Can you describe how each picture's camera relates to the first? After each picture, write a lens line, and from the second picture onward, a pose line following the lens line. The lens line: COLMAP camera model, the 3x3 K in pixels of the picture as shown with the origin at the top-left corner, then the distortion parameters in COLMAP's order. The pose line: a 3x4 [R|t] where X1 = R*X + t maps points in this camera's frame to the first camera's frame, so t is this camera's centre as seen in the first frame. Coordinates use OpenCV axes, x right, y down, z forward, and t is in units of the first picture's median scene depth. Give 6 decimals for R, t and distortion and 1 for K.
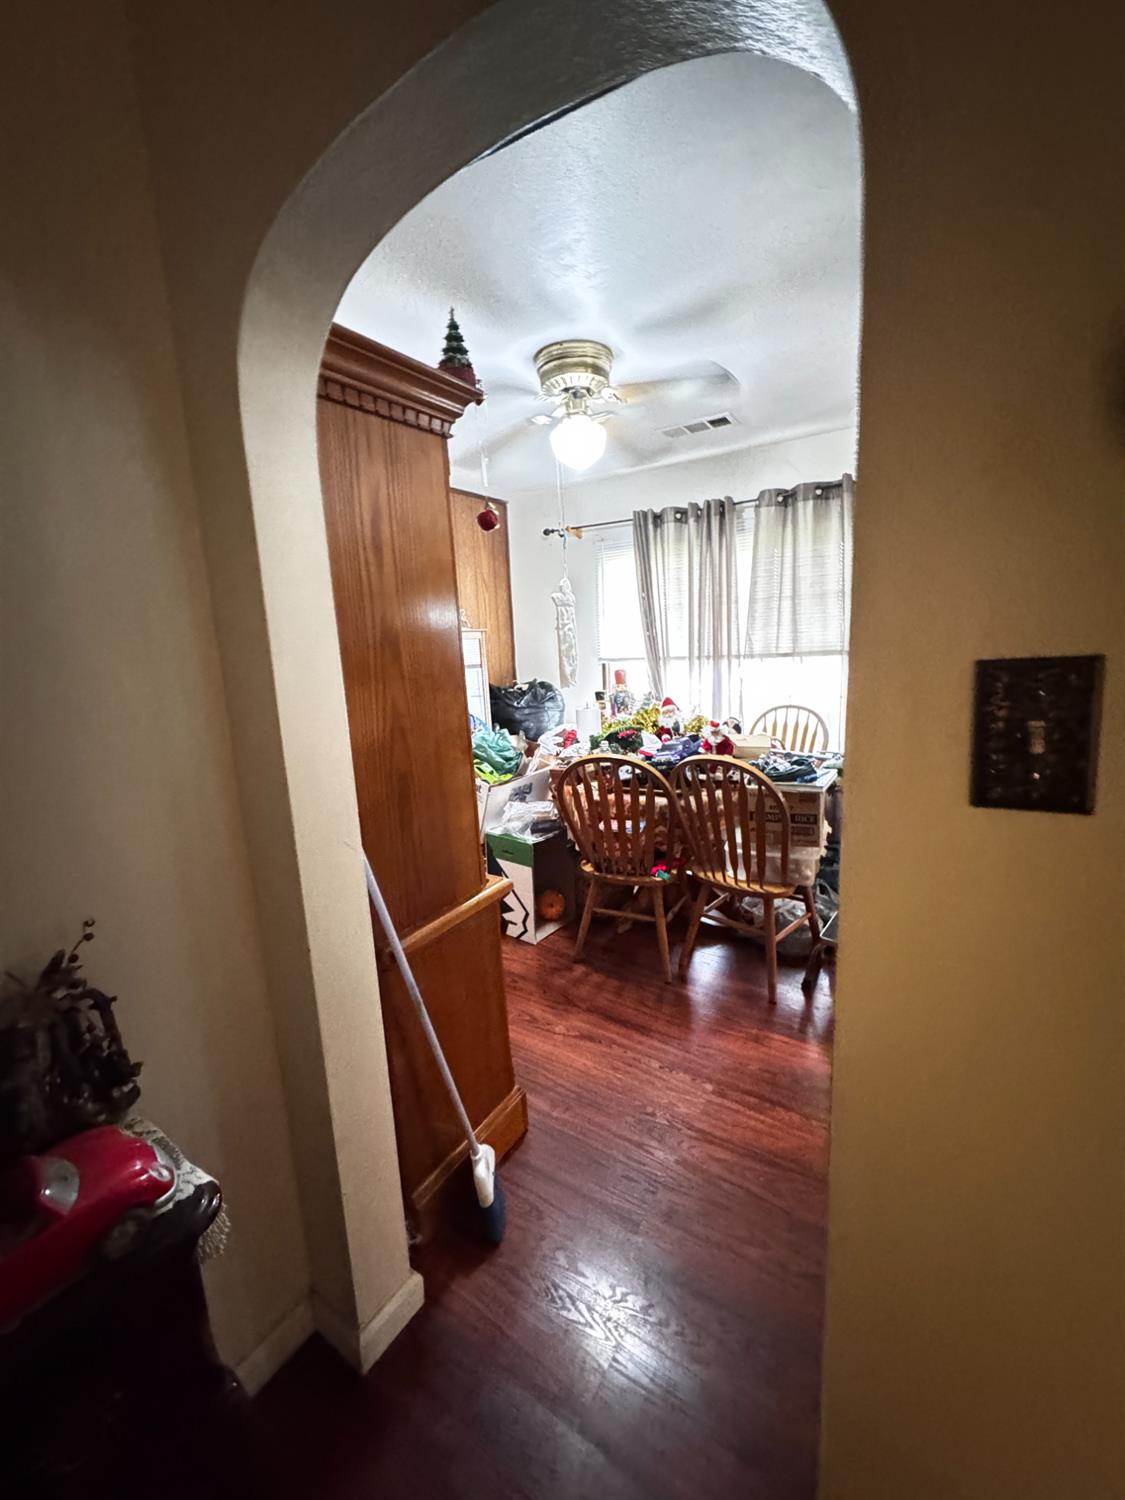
lens RADIAL K [[600.3, 0, 563.5], [0, 600.3, 752.2], [0, 0, 1]] dist [-0.002907, 0.000184]
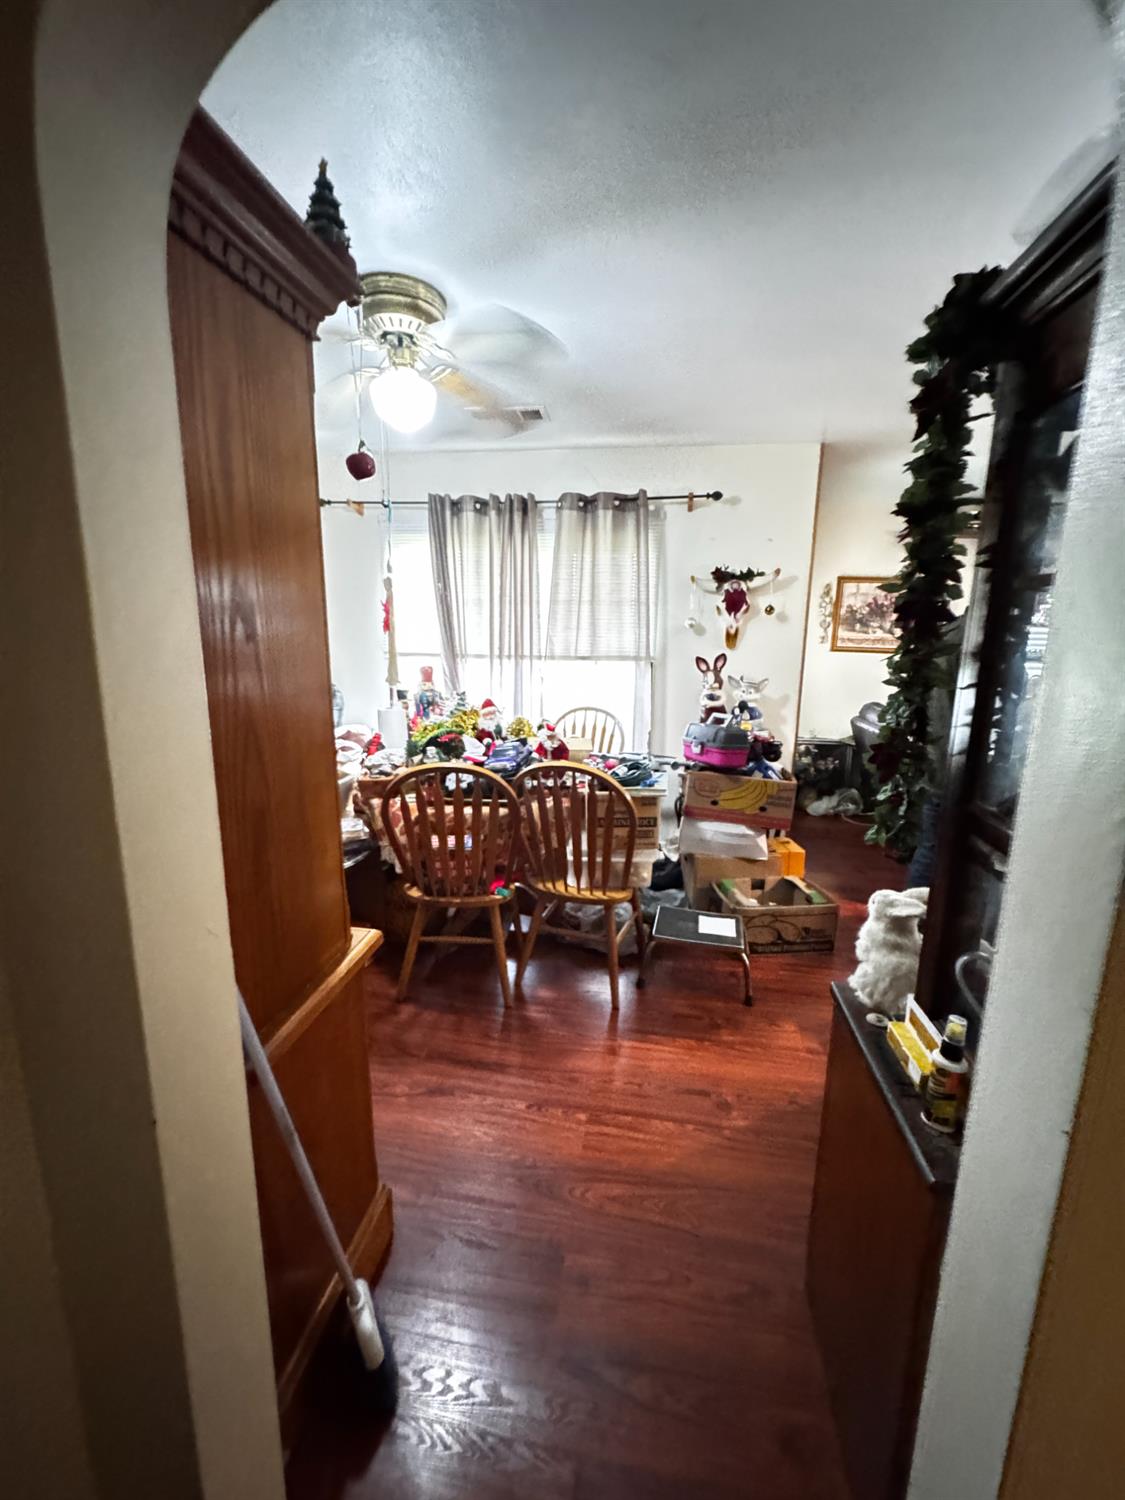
lens RADIAL K [[600.3, 0, 565.7], [0, 600.3, 750.9], [0, 0, 1]] dist [-0.002907, 0.000184]
pose [[0.909871, -0.017978, 0.414501, -0.109879], [0.017303, 0.999836, 0.005382, -0.013210], [-0.414530, 0.002275, 0.910033, 0.106736]]
